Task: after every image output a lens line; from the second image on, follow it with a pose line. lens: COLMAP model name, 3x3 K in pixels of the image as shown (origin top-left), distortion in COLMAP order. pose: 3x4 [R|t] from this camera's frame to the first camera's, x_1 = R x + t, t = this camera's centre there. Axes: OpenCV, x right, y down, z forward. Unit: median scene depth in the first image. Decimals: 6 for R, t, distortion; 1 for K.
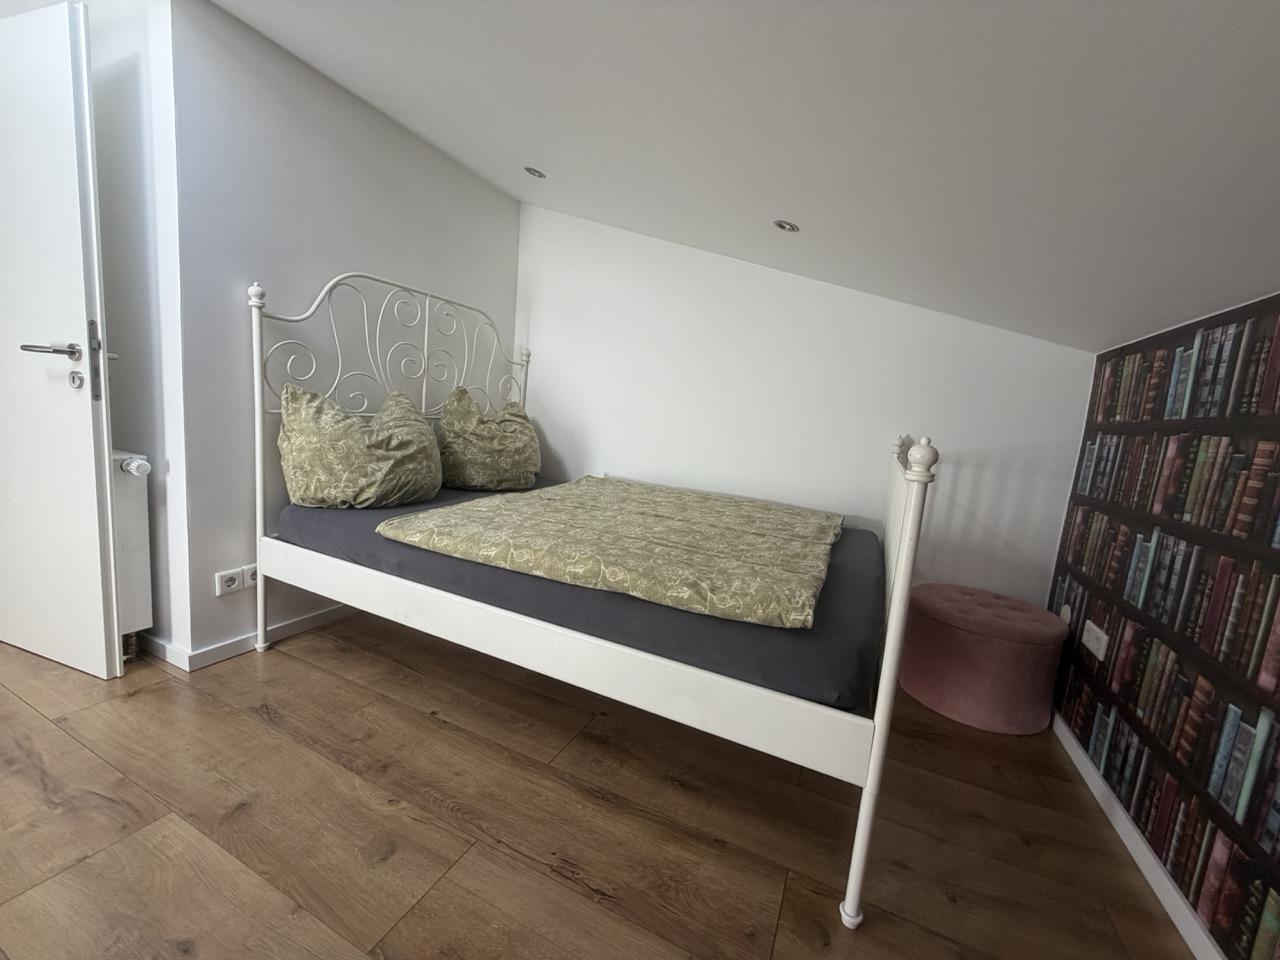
lens RADIAL K [[510.2, 0, 636.2], [0, 510.2, 481.1], [0, 0, 1]] dist [-0.000856, 0.000293]
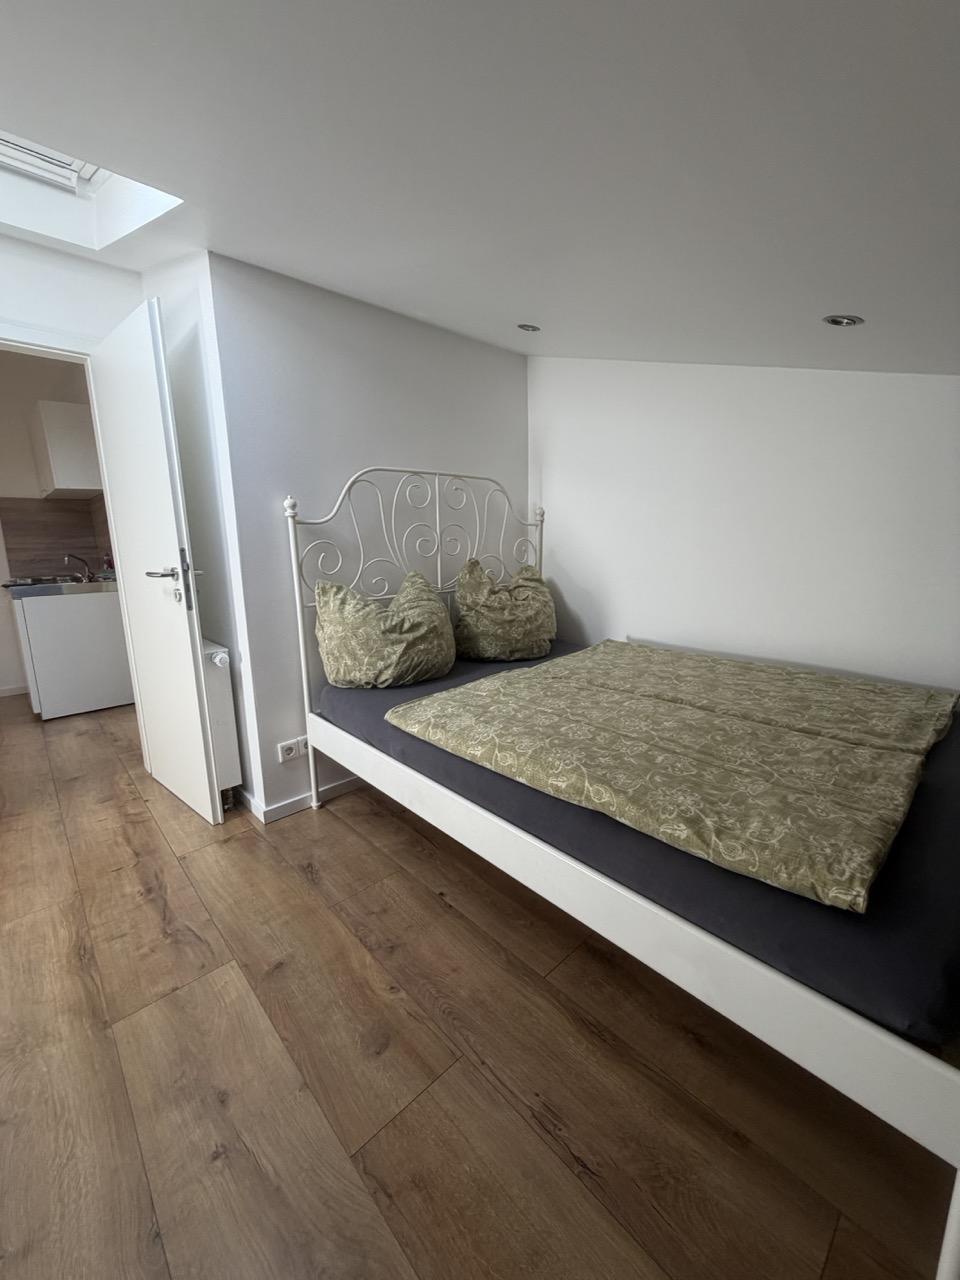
lens RADIAL K [[510.2, 0, 480.7], [0, 510.2, 635.3], [0, 0, 1]] dist [-0.000856, 0.000293]
pose [[0.921529, -0.028694, -0.387248, 0.096453], [0.043842, 0.998578, 0.030338, -0.103100], [0.385827, -0.044935, 0.921476, 0.108634]]
